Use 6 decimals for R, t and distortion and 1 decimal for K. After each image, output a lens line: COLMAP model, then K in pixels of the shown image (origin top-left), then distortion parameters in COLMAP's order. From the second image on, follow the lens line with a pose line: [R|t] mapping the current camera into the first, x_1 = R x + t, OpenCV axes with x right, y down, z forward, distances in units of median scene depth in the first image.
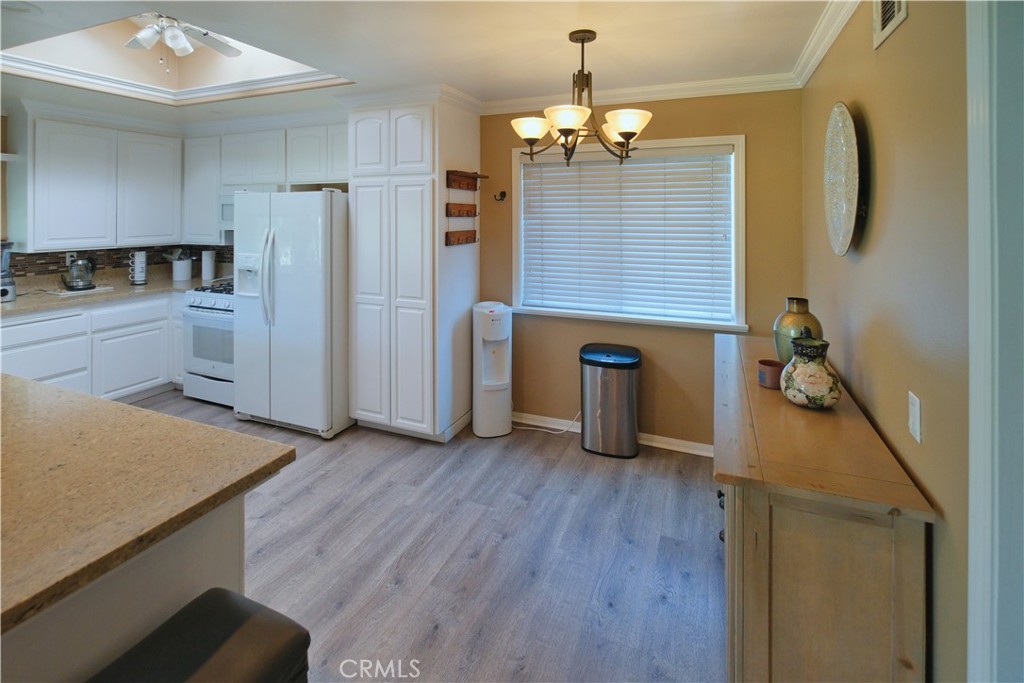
lens RADIAL K [[442.8, 0, 512.0], [0, 442.8, 341.5], [0, 0, 1]] dist [-0.003335, -0.000442]
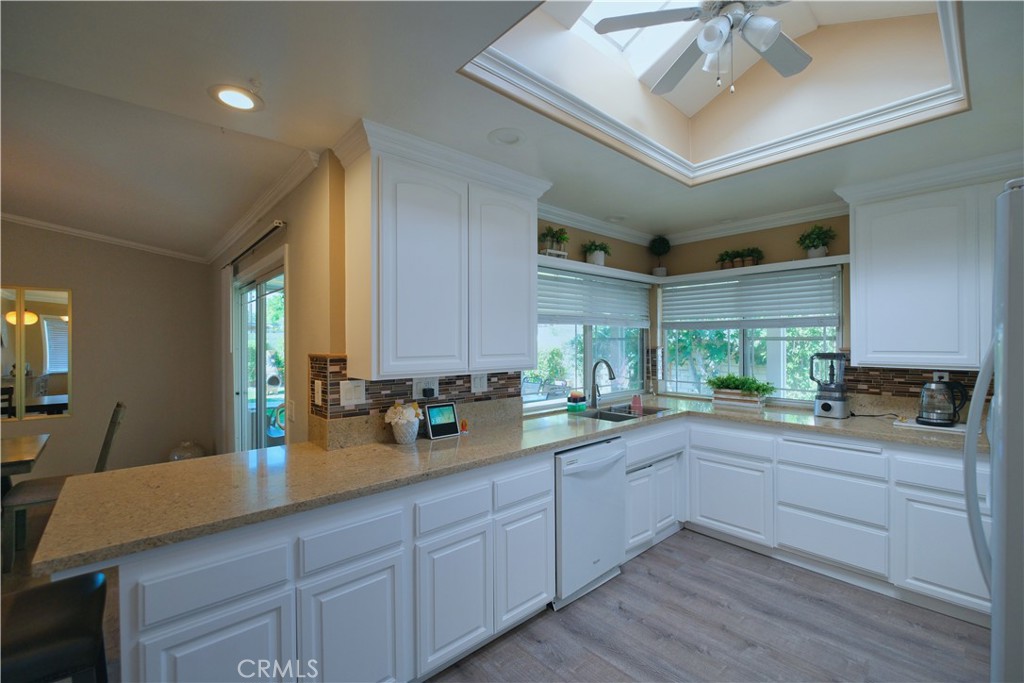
lens RADIAL K [[442.8, 0, 512.0], [0, 442.8, 341.5], [0, 0, 1]] dist [-0.003335, -0.000442]
pose [[-0.449109, 0.005298, -0.893461, -0.055972], [-0.236553, 0.963594, 0.124620, -0.181437], [0.861594, 0.267319, -0.431506, 0.724206]]
